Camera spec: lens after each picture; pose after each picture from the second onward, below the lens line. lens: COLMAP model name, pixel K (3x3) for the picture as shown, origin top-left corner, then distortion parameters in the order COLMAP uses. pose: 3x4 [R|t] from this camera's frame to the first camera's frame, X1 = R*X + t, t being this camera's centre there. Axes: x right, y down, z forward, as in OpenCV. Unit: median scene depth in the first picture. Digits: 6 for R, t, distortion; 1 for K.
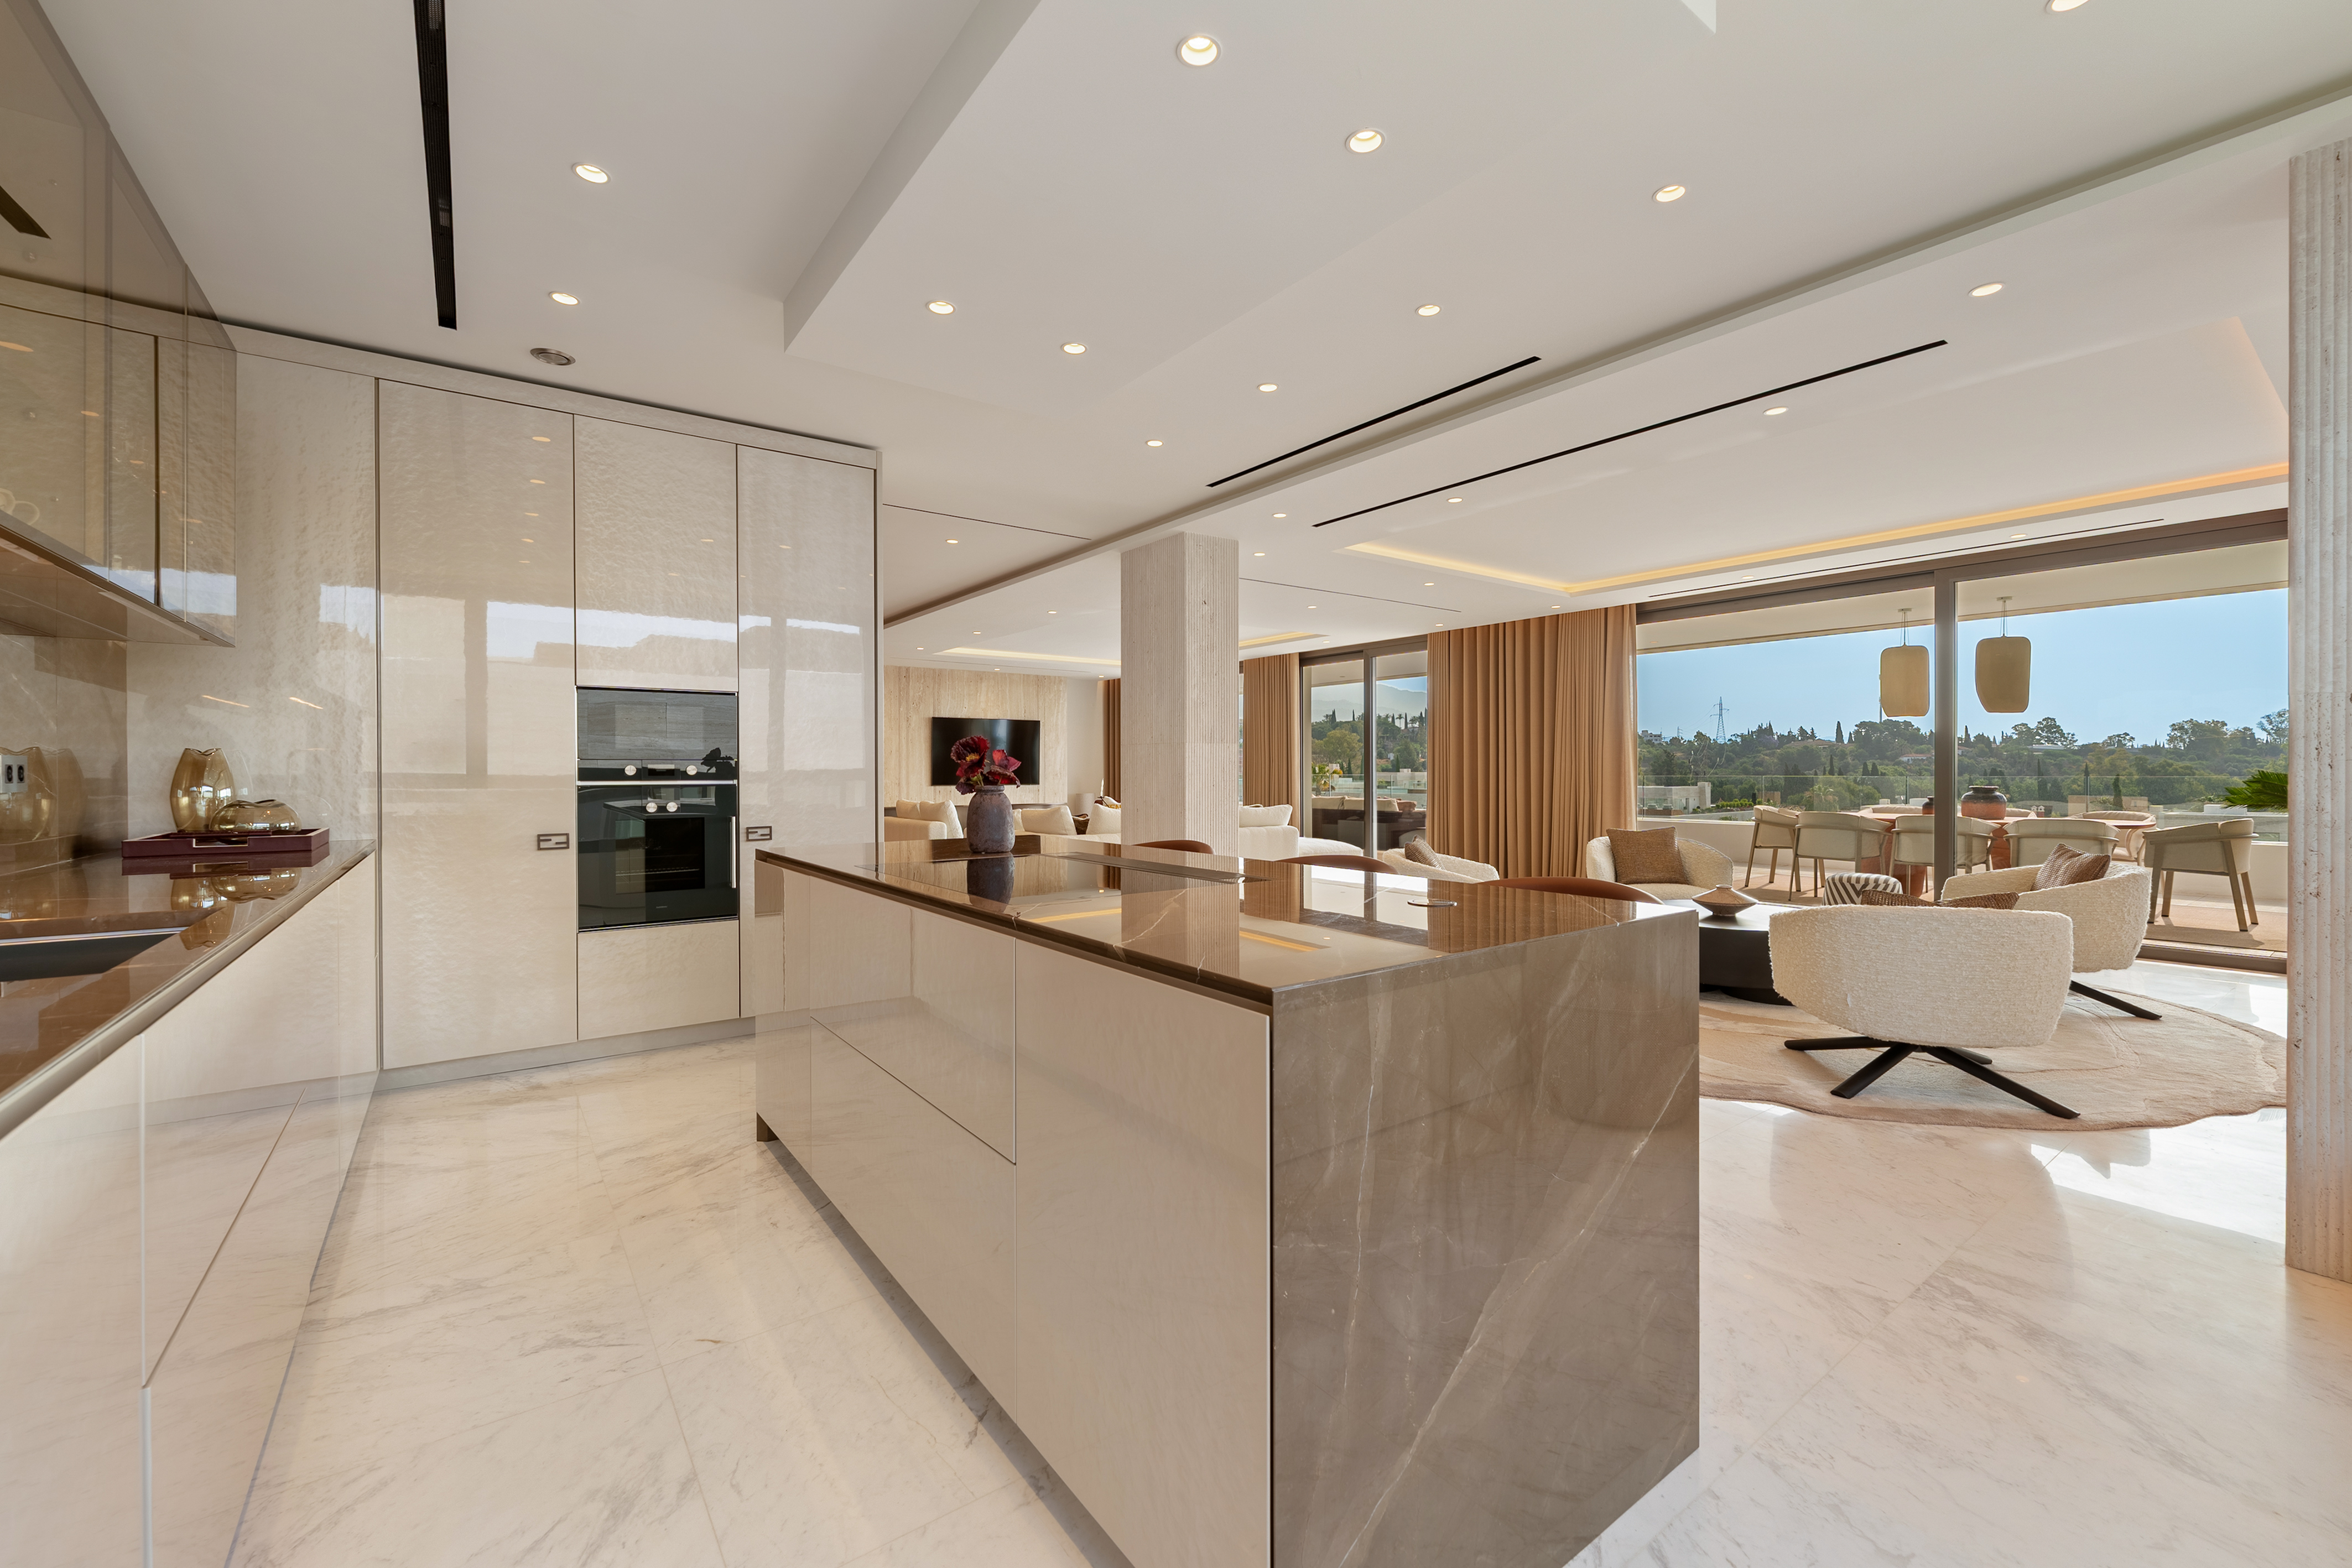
lens RADIAL K [[956.1, 0, 1196.2], [0, 956.1, 768.3], [0, 0, 1]] dist [-0.002842, -0.000549]
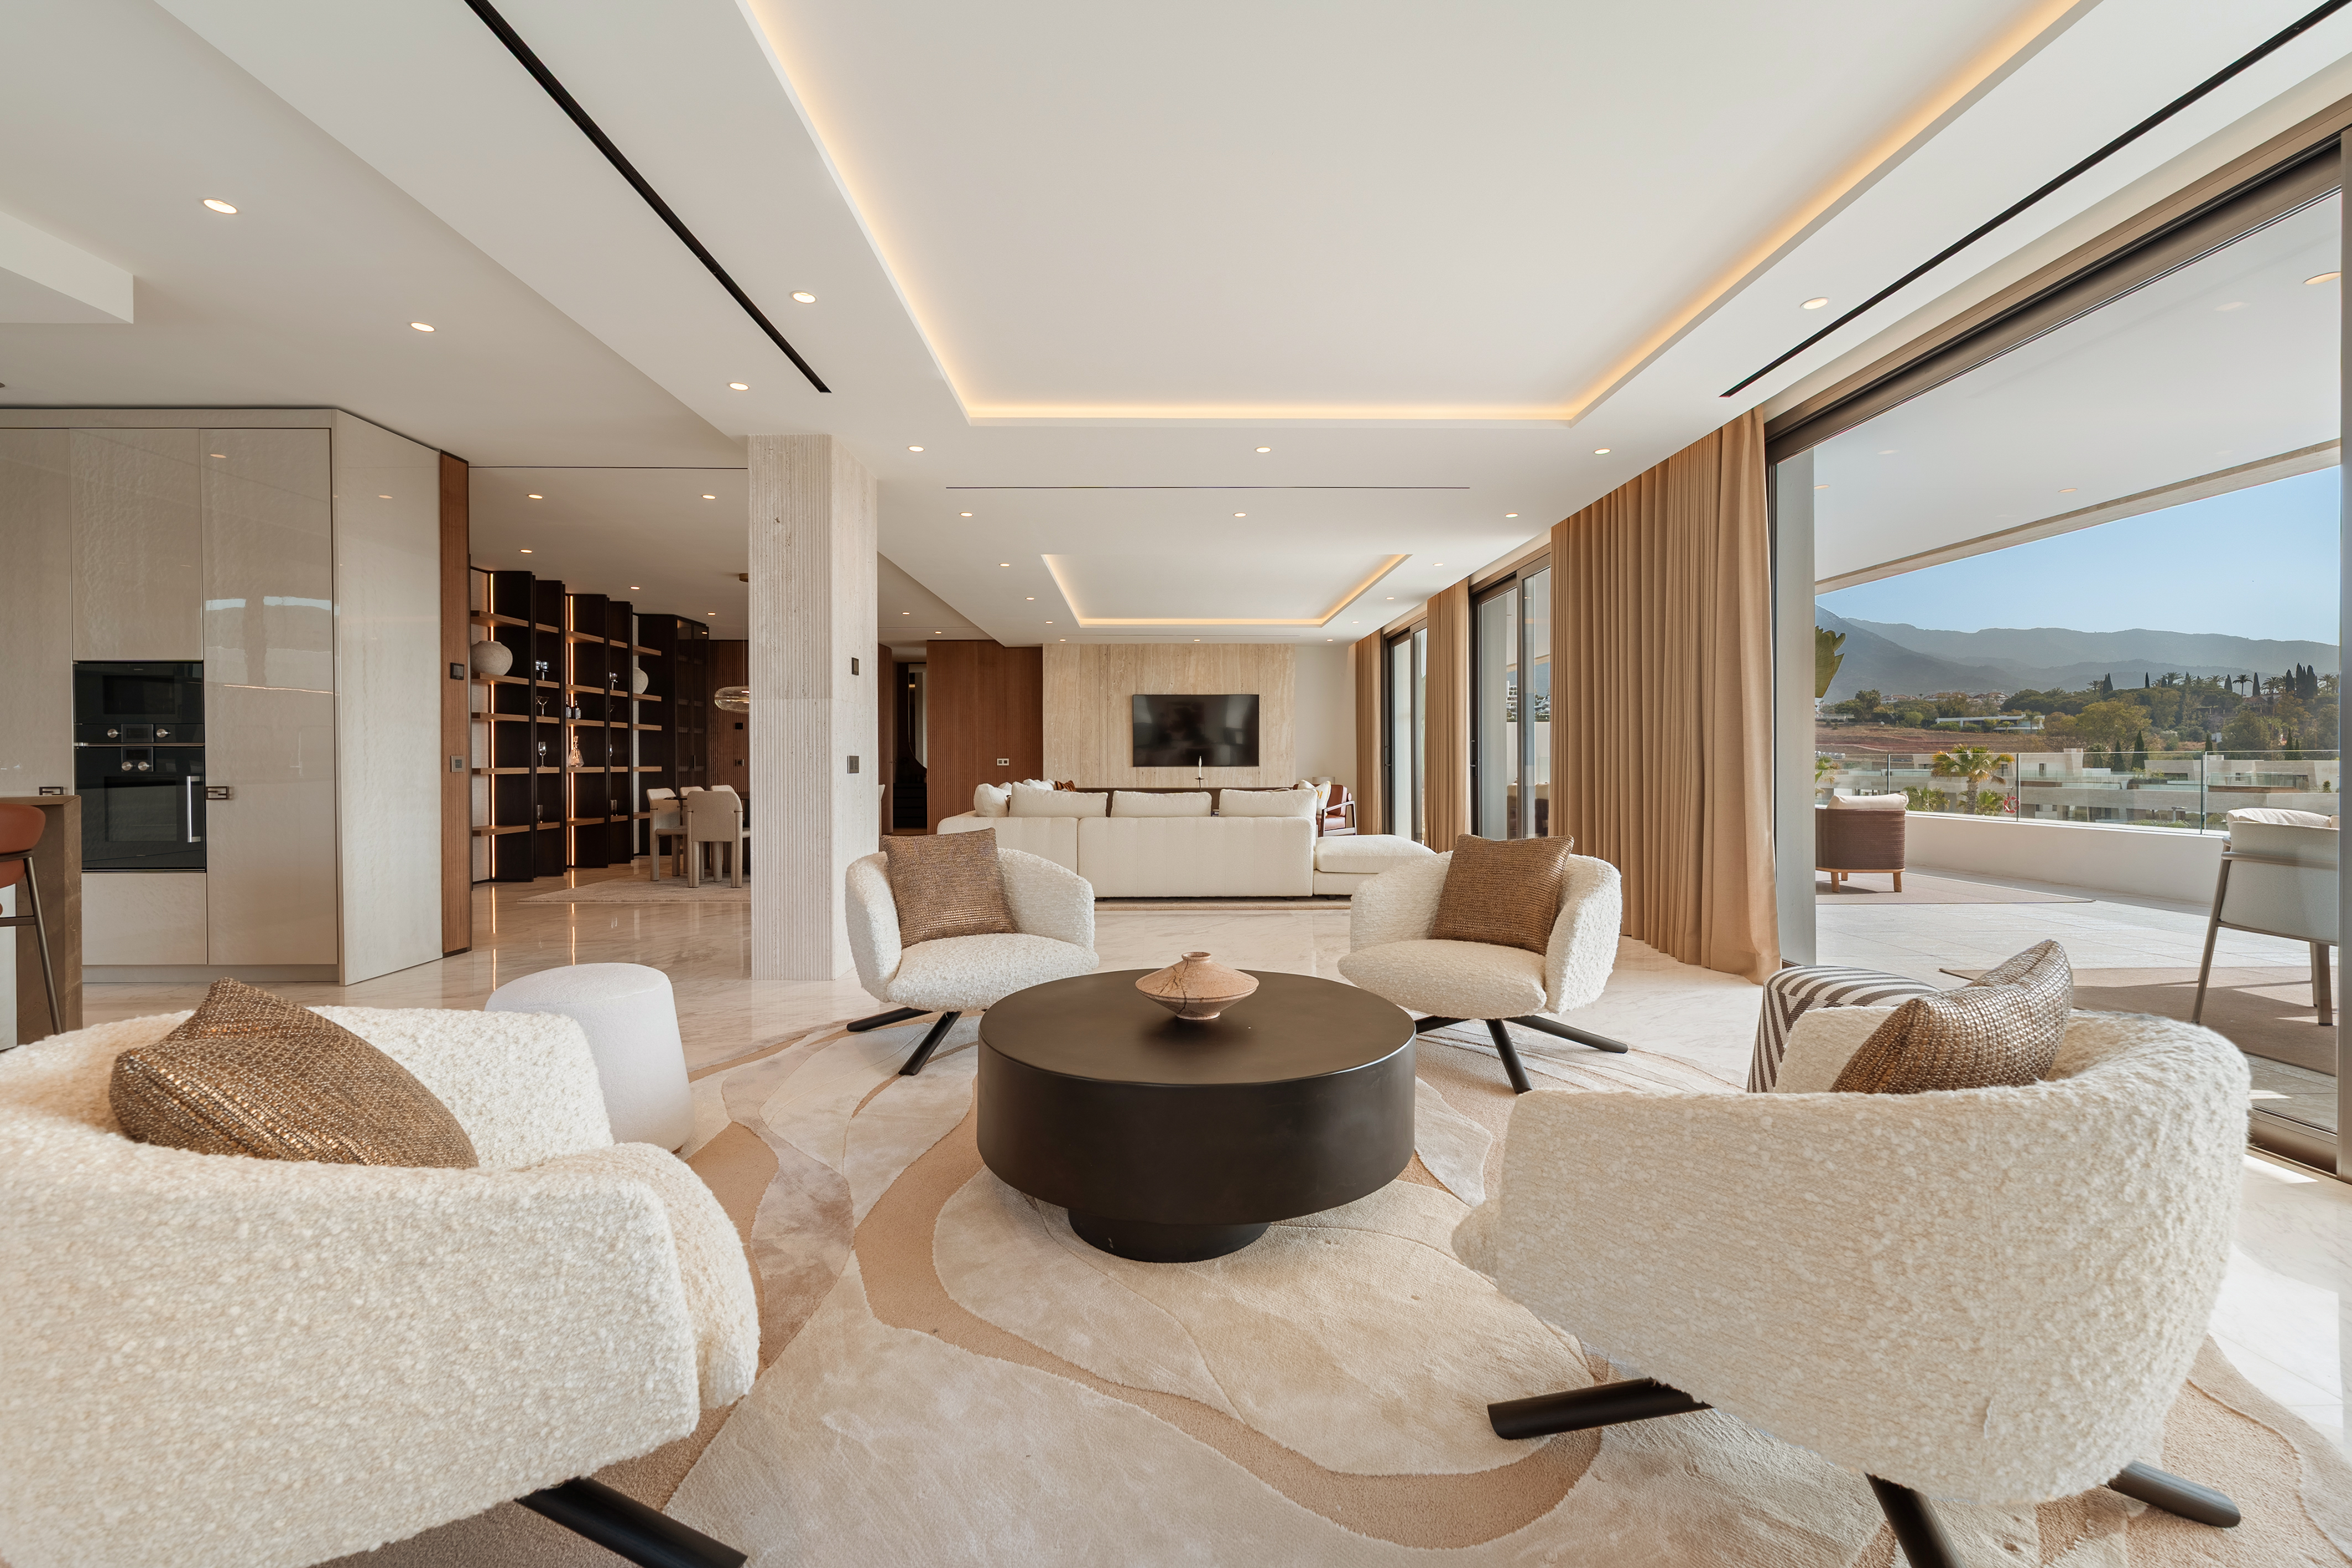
lens RADIAL K [[956.1, 0, 1175.9], [0, 956.1, 762.1], [0, 0, 1]] dist [-0.002842, -0.000549]
pose [[0.809400, -0.000191, -0.587258, 0.324133], [0.003232, 0.999986, 0.004129, 0.010460], [0.587249, -0.005241, 0.809389, 0.244185]]
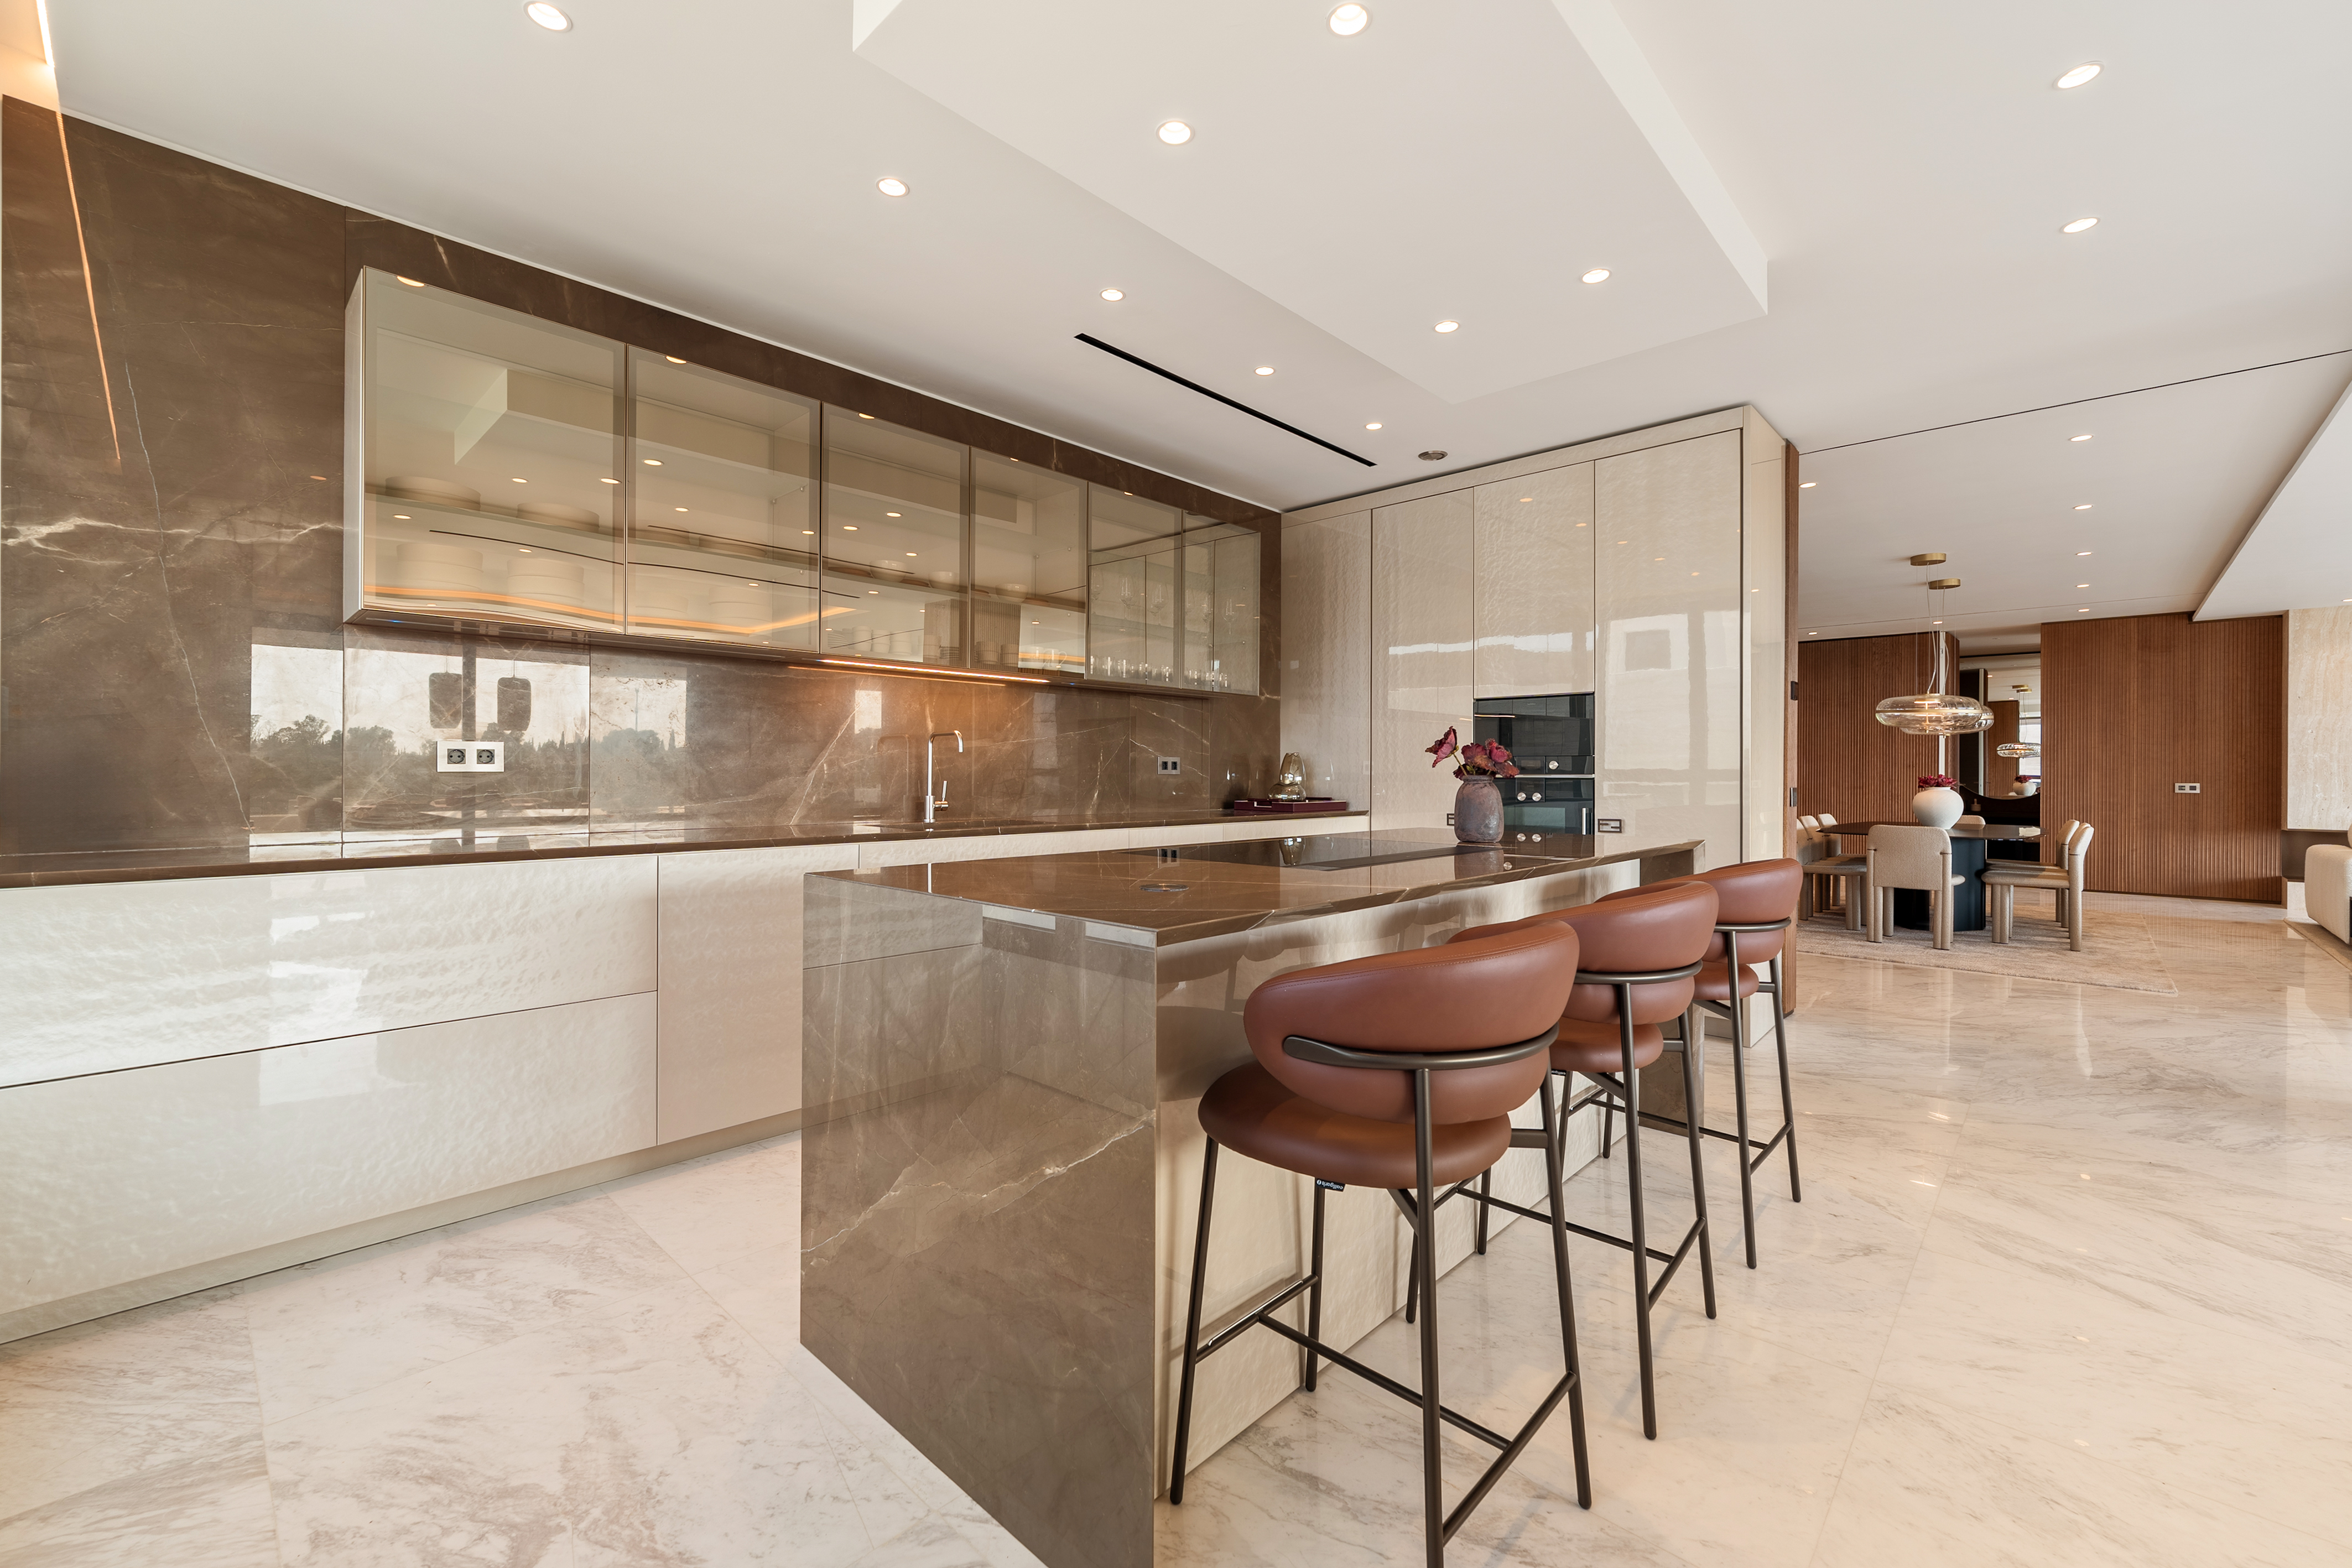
lens RADIAL K [[956.1, 0, 1170.4], [0, 956.1, 777.1], [0, 0, 1]] dist [-0.002842, -0.000549]
pose [[0.155361, 0.004908, -0.987845, 0.159054], [-0.000981, 0.999988, 0.004814, 0.003440], [0.987857, 0.000222, 0.155364, 0.114331]]
